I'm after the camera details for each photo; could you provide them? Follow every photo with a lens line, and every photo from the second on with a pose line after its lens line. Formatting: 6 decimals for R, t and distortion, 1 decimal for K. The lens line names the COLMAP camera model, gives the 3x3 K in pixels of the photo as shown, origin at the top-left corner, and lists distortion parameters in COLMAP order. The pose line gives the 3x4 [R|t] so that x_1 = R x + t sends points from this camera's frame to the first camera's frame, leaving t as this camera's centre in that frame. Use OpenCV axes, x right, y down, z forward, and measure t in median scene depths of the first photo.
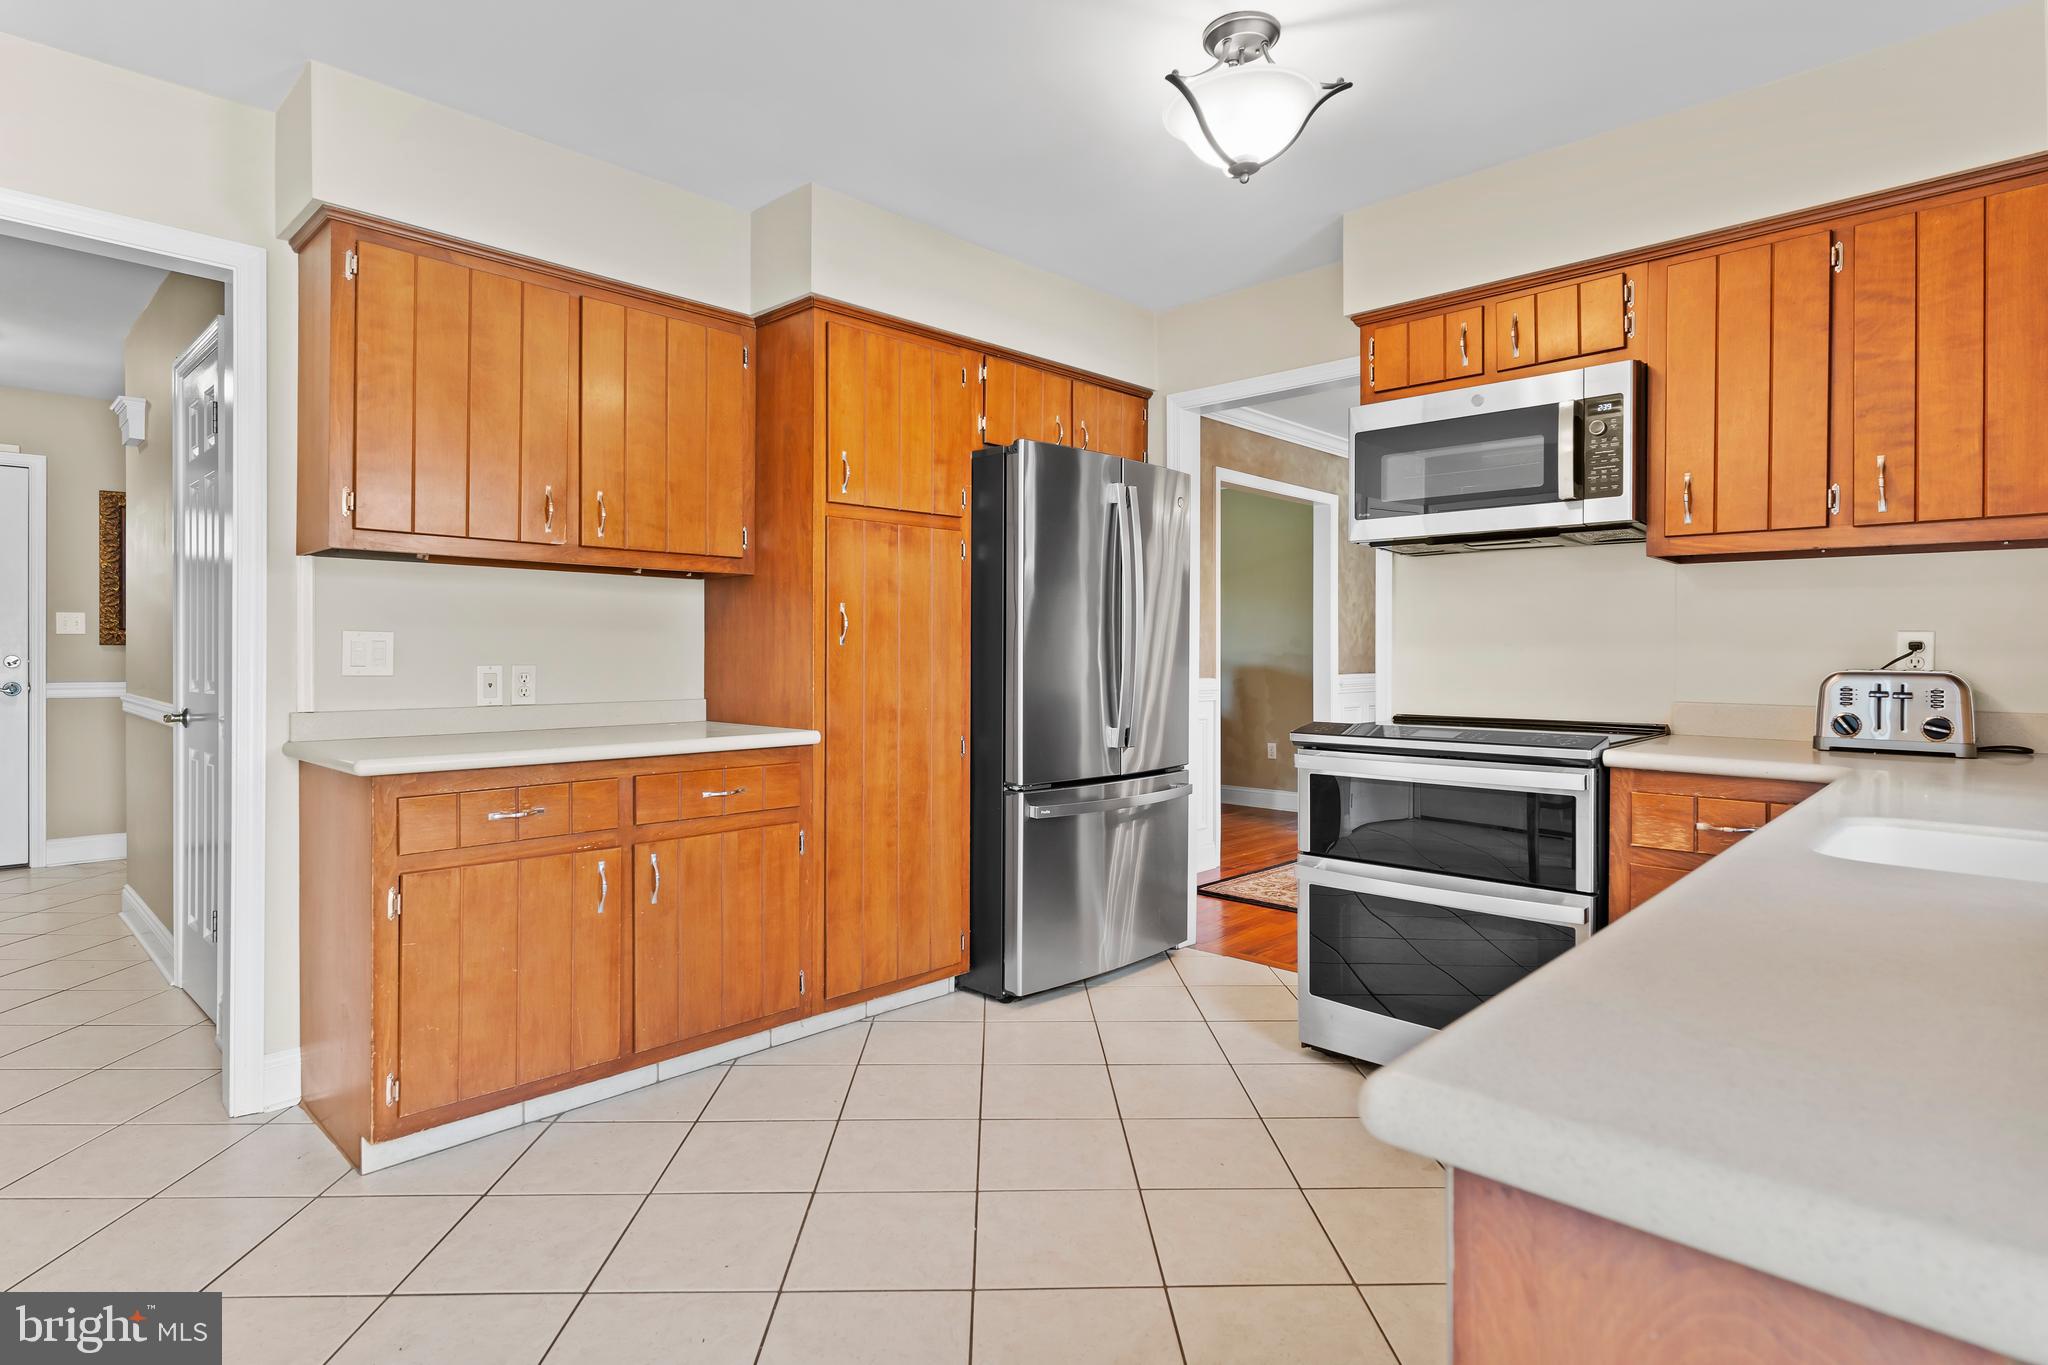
lens RADIAL K [[1063.0, 0, 1010.8], [0, 1063.0, 655.2], [0, 0, 1]] dist [-0.005354, 0.001534]
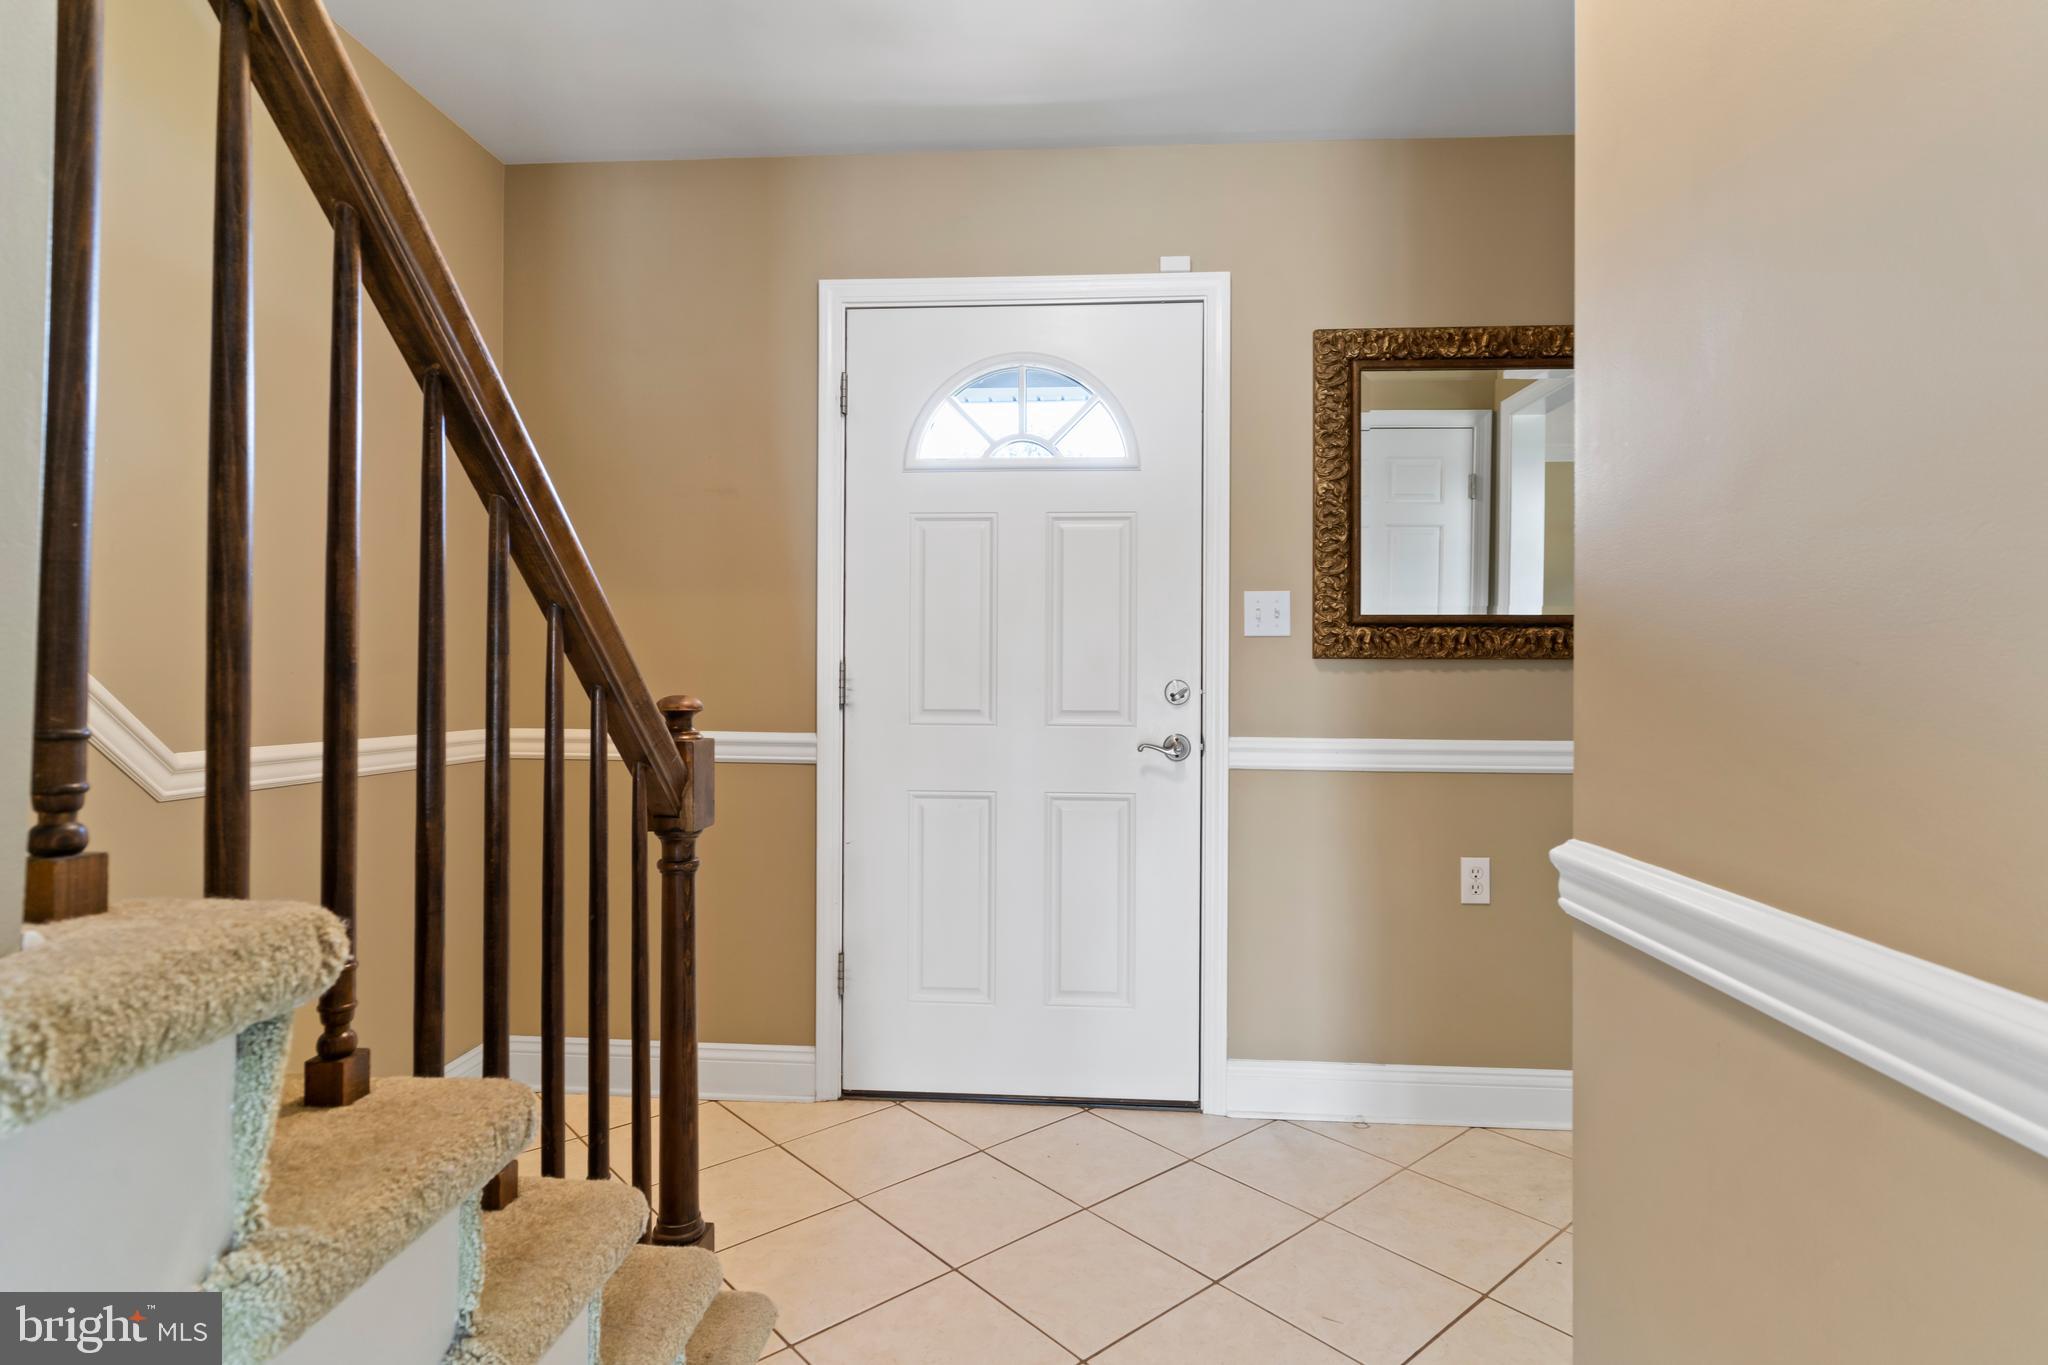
lens RADIAL K [[1063.0, 0, 1020.5], [0, 1063.0, 683.1], [0, 0, 1]] dist [-0.005354, 0.001534]
pose [[0.651005, 0.005008, -0.759057, -0.602867], [-0.004442, 0.999986, 0.002788, 0.000783], [0.759060, 0.001556, 0.651018, 0.610431]]
